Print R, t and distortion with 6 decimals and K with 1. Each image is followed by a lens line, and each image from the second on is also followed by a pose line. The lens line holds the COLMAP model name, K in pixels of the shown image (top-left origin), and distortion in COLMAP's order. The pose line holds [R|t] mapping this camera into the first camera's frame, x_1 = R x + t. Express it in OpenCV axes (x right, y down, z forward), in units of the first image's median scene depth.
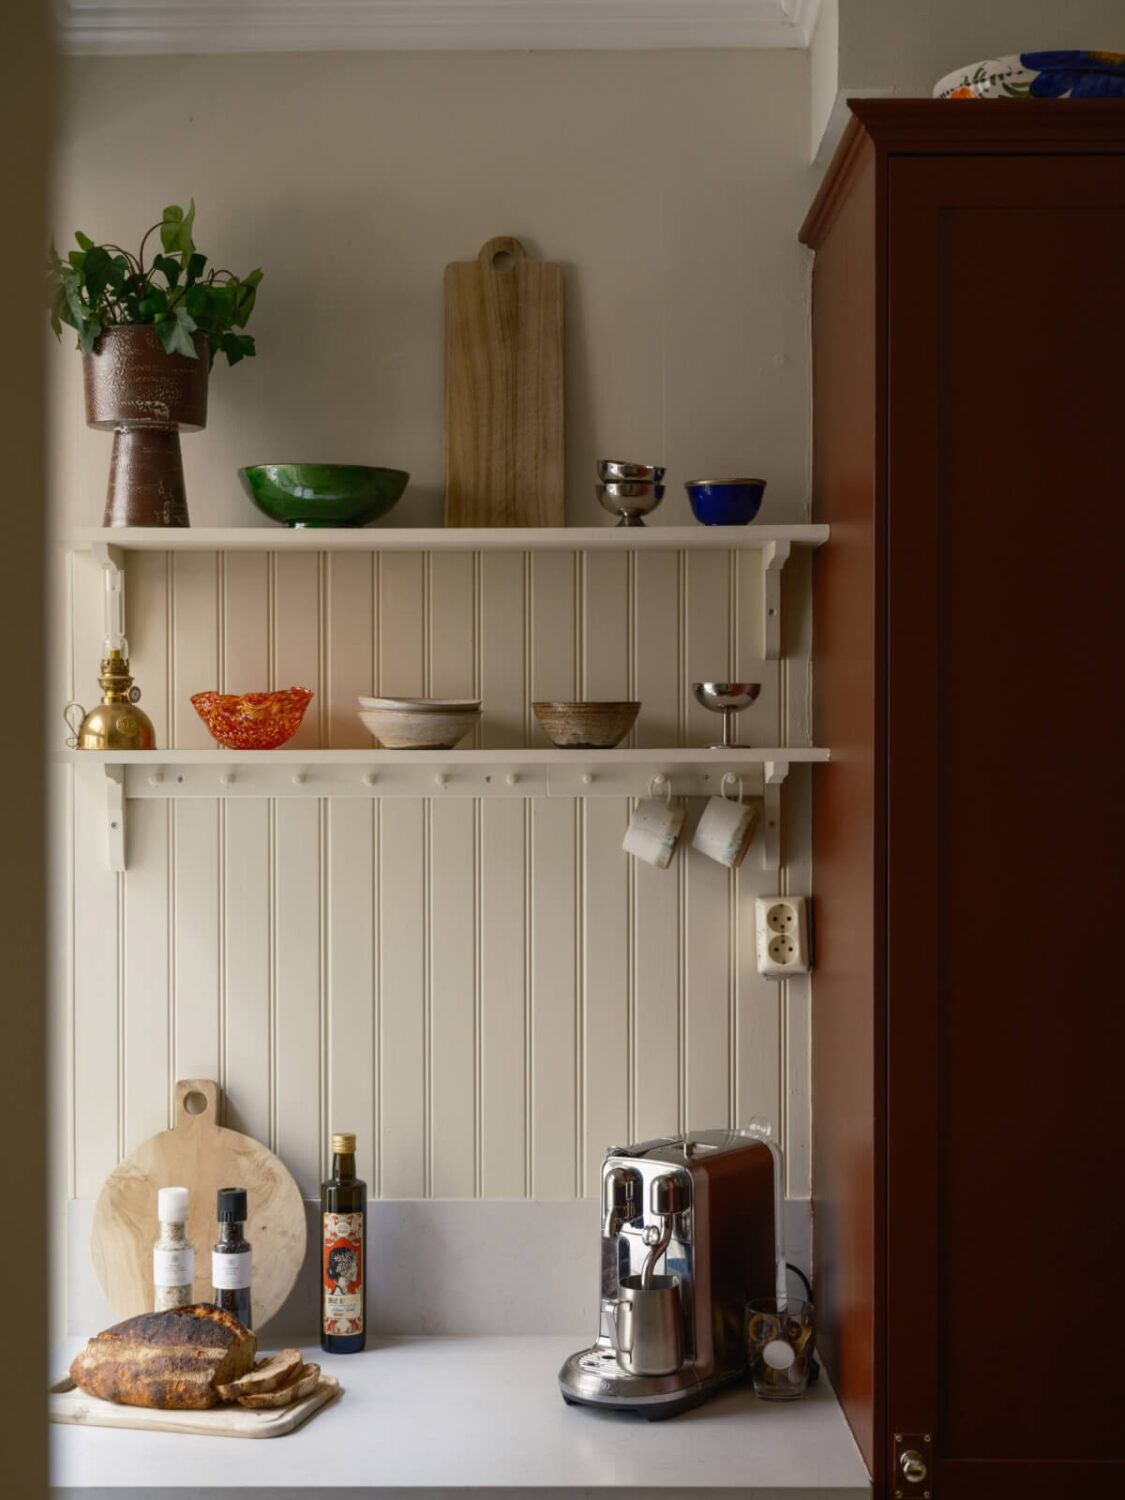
lens RADIAL K [[2180.2, 0, 562.5], [0, 2180.2, 750.0], [0, 0, 1]] dist [-0.006703, -0.027218]
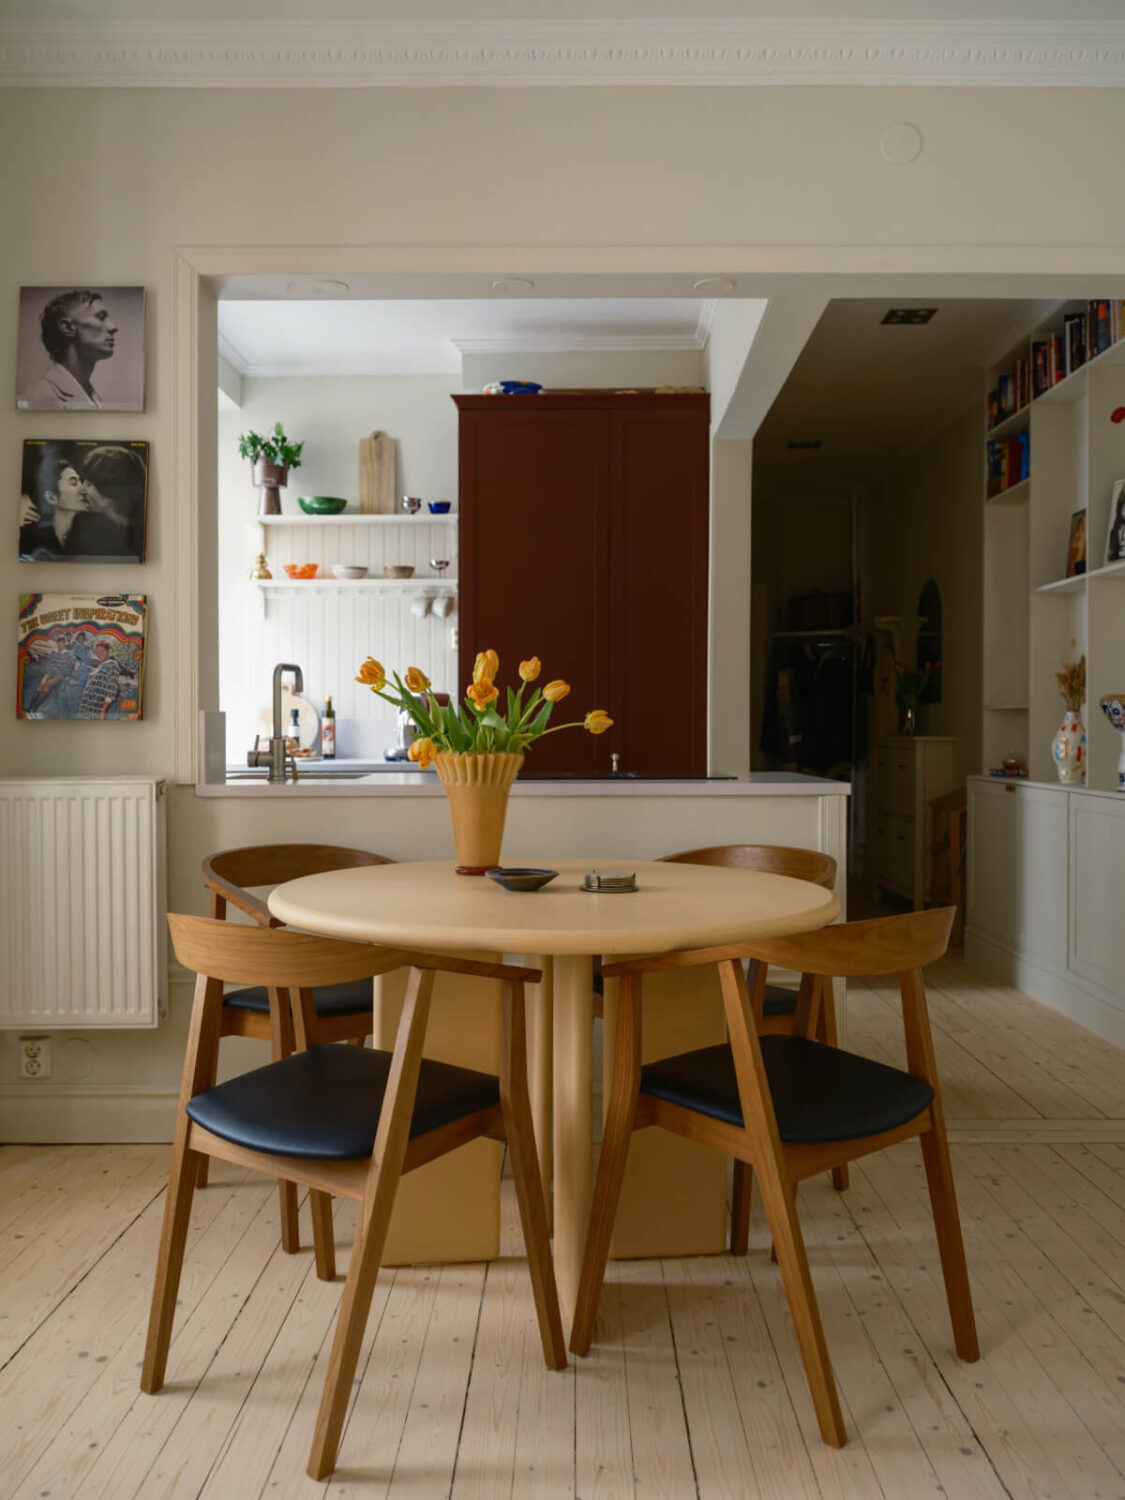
lens RADIAL K [[1310.7, 0, 560.4], [0, 1310.7, 730.6], [0, 0, 1]] dist [-0.002435, 0.004503]
pose [[0.999935, -0.000409, -0.011408, 0.288580], [0.000376, 0.999996, -0.002917, 0.240987], [0.011409, 0.002912, 0.999931, -1.053822]]
